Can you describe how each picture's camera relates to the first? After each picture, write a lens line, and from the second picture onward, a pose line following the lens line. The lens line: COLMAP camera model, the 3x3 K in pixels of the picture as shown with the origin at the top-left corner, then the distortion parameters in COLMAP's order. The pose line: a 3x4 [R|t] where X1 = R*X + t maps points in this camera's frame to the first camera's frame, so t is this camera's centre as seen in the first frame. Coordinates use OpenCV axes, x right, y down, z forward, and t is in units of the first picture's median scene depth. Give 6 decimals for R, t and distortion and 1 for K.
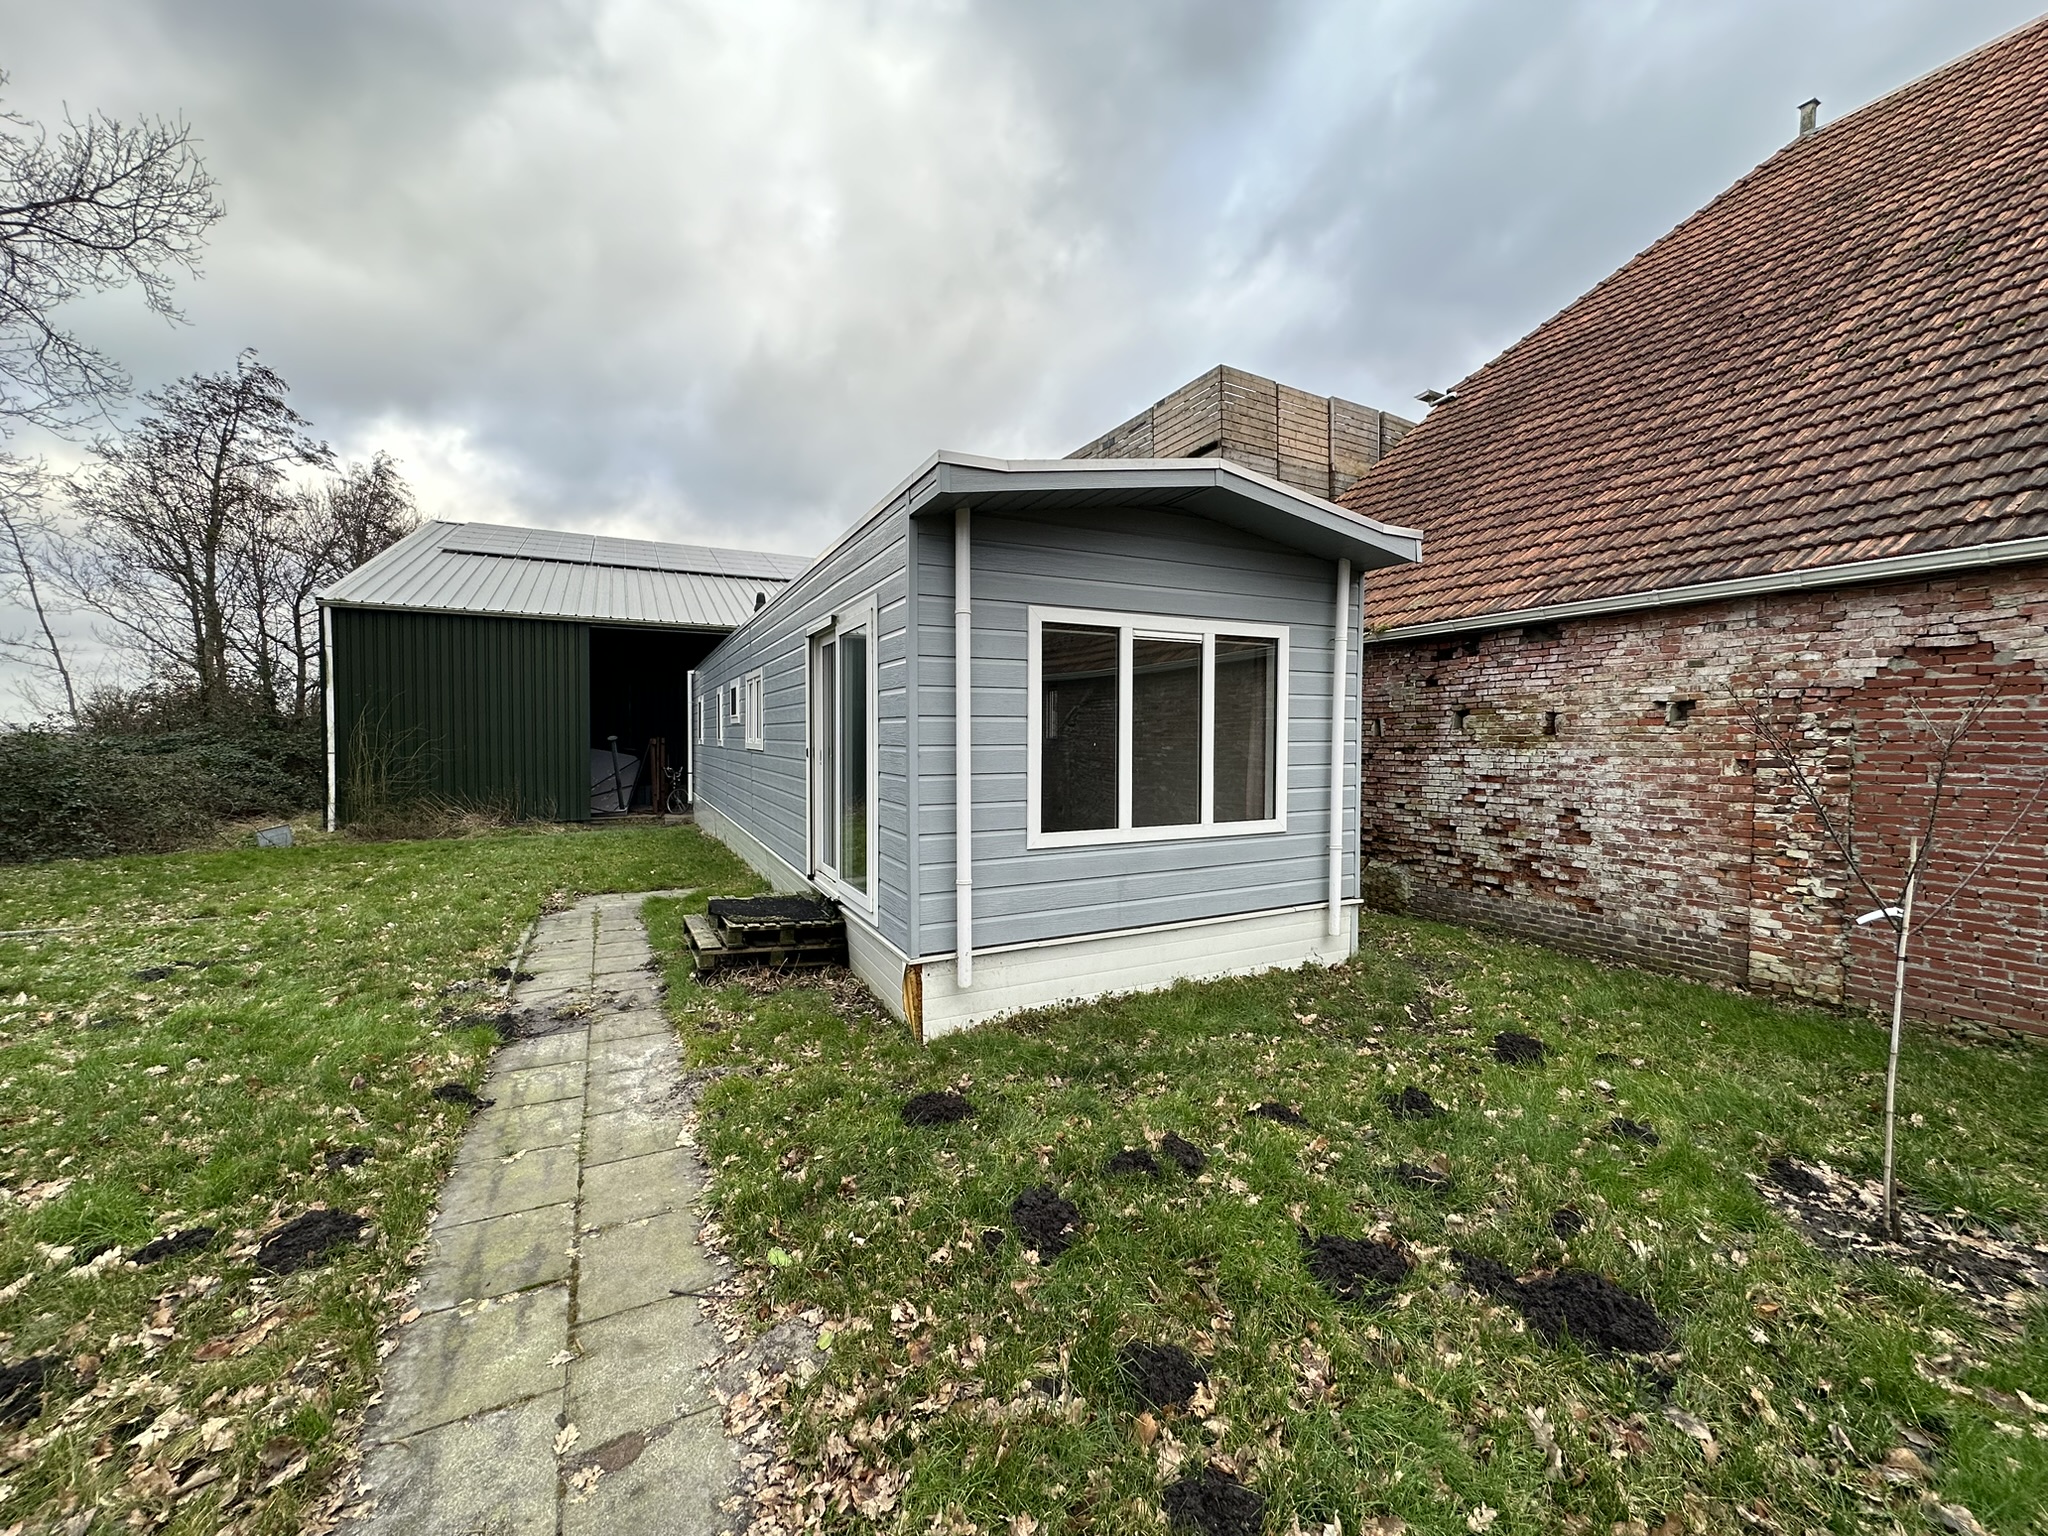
lens RADIAL K [[811.5, 0, 1024.0], [0, 811.5, 768.0], [0, 0, 1]] dist [-0.001078, -0.000219]
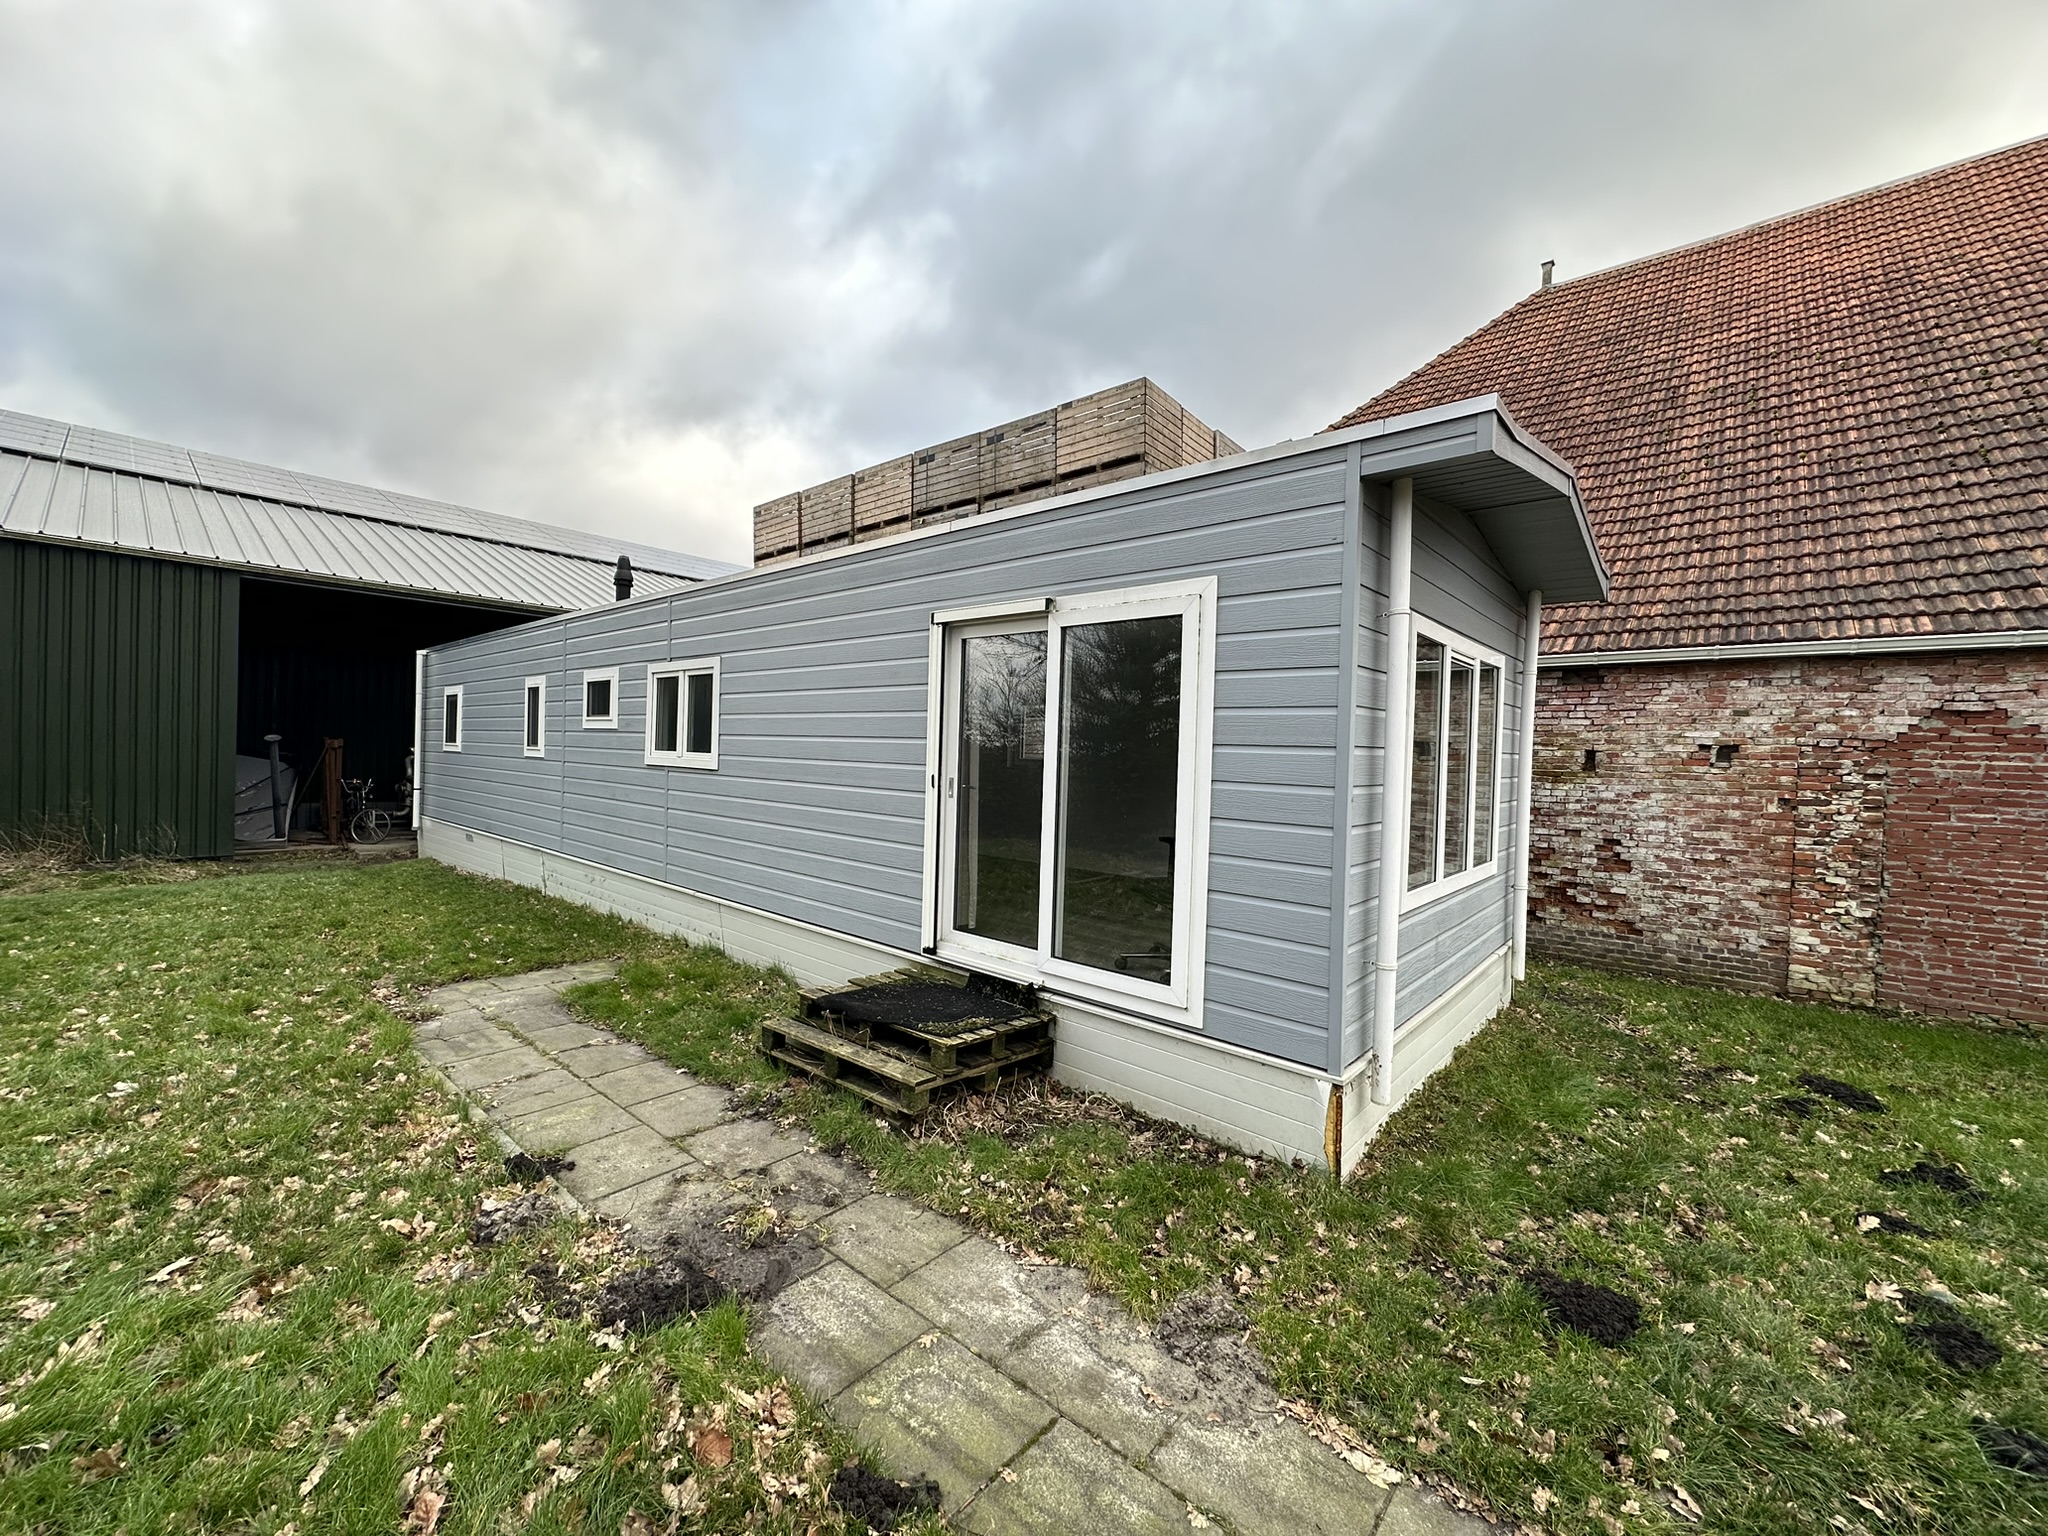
lens RADIAL K [[811.5, 0, 1024.0], [0, 811.5, 768.0], [0, 0, 1]] dist [-0.001078, -0.000219]
pose [[0.925646, 0.016217, 0.378042, -0.534655], [-0.011286, 0.999820, -0.015255, -0.023063], [-0.378222, 0.009854, 0.925663, 0.331648]]
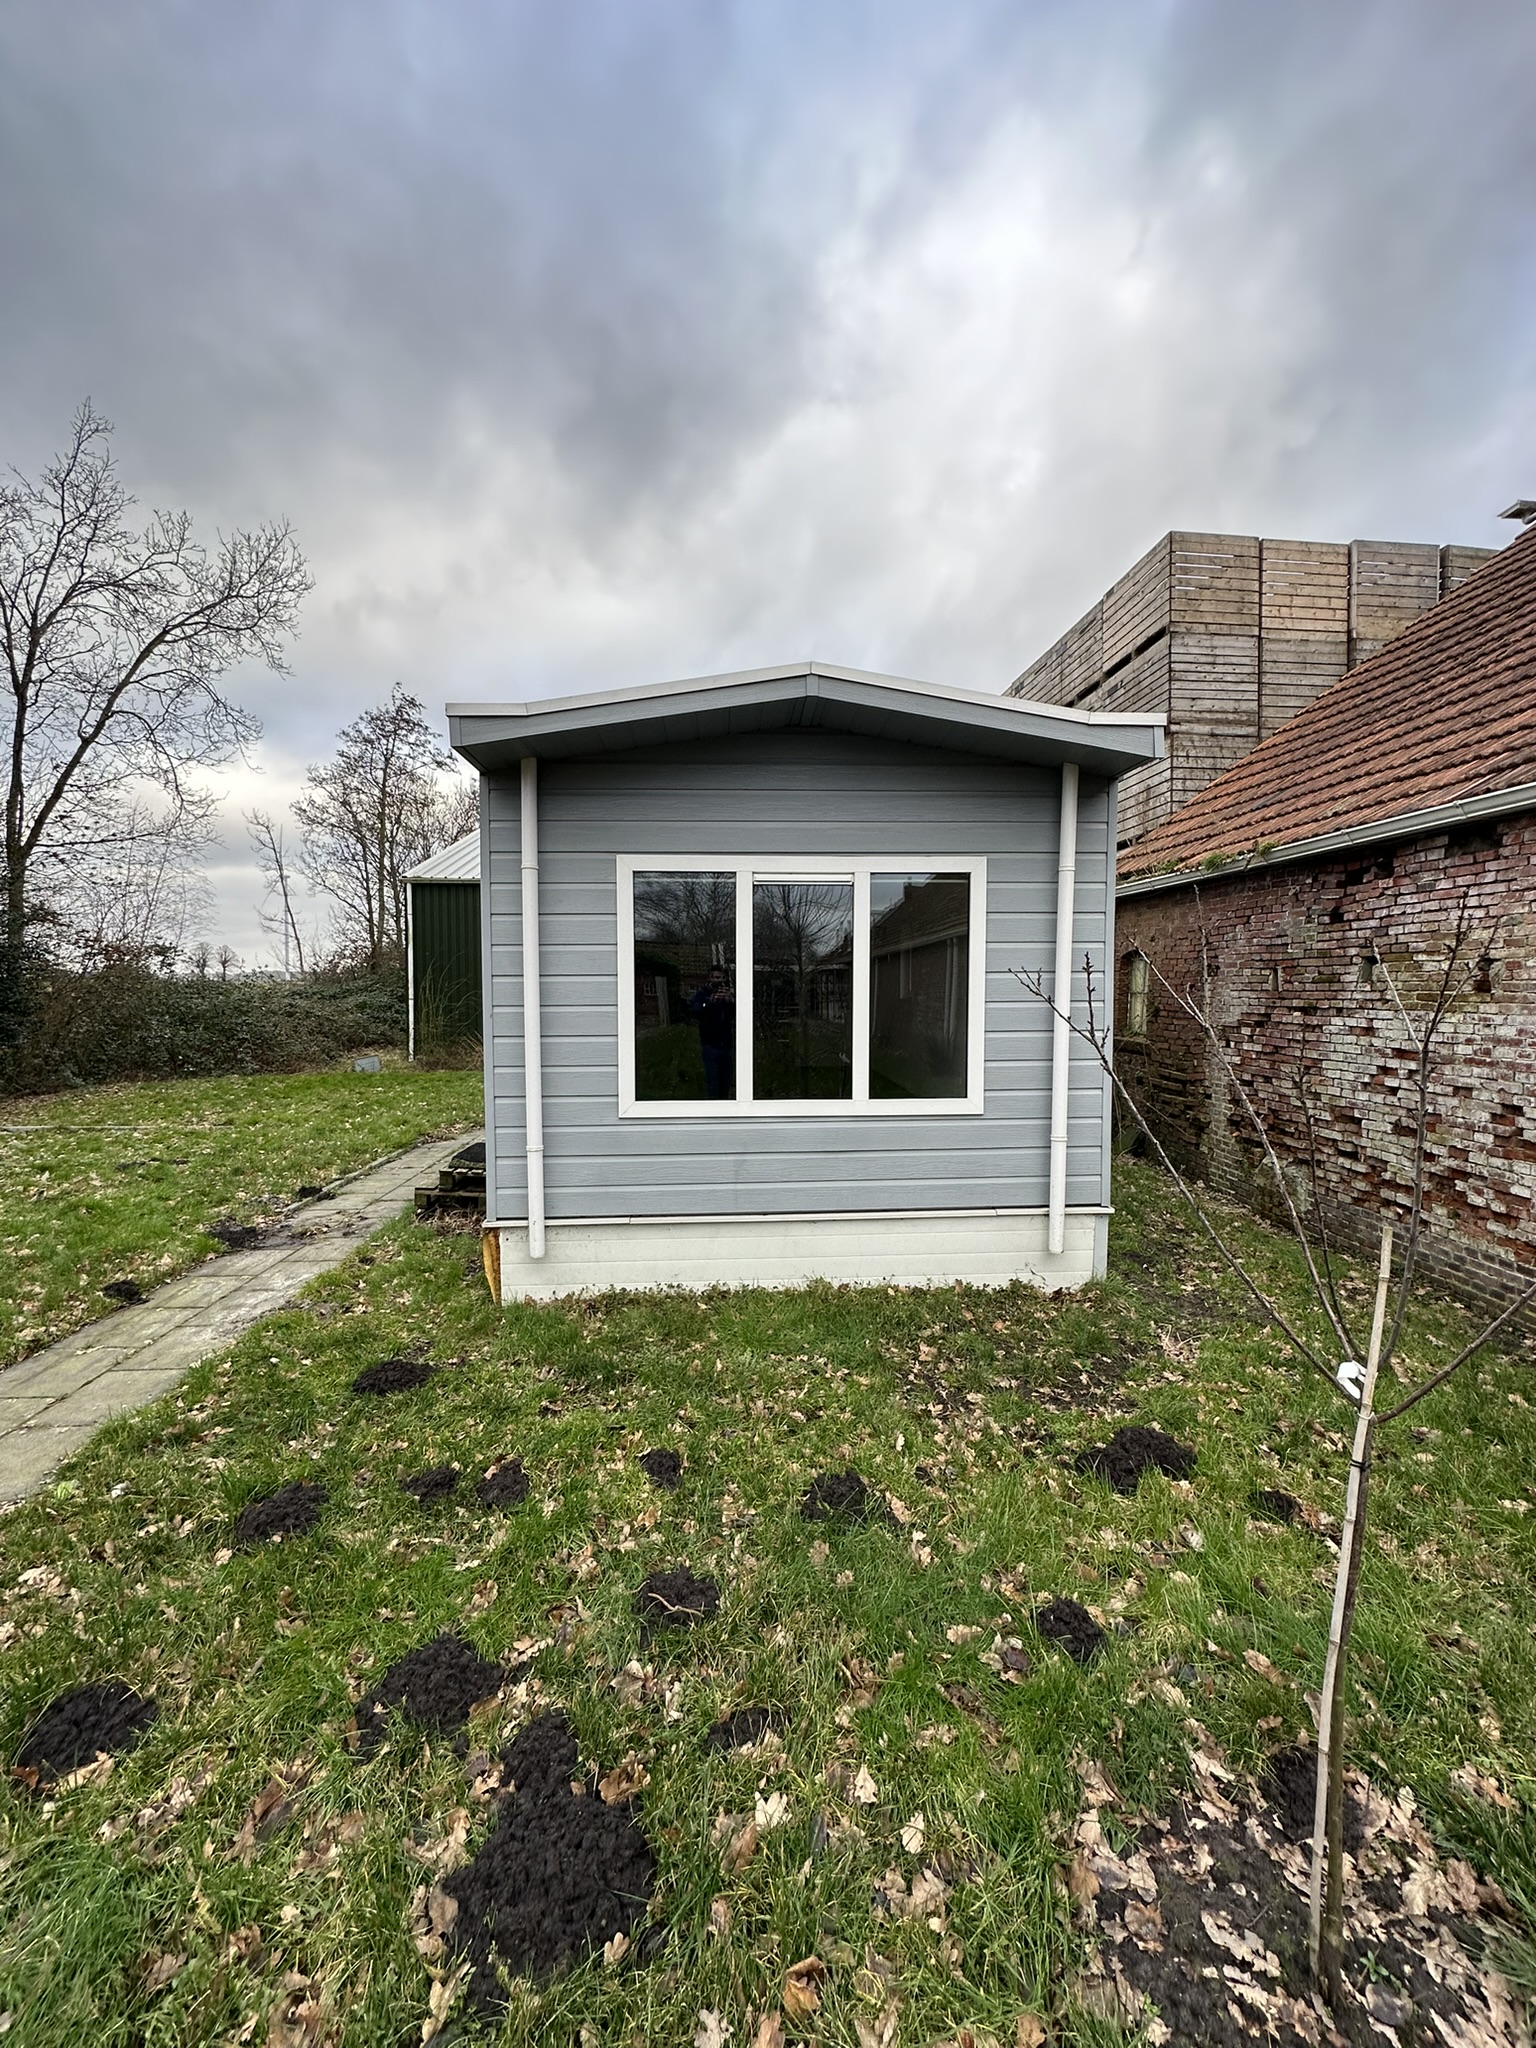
lens RADIAL K [[811.5, 0, 768.0], [0, 811.5, 1024.0], [0, 0, 1]] dist [-0.001078, -0.000219]
pose [[0.915496, 0.019175, -0.401869, 0.442938], [-0.013787, 0.999772, 0.016297, -0.020654], [0.402090, -0.009380, 0.915552, 0.181666]]
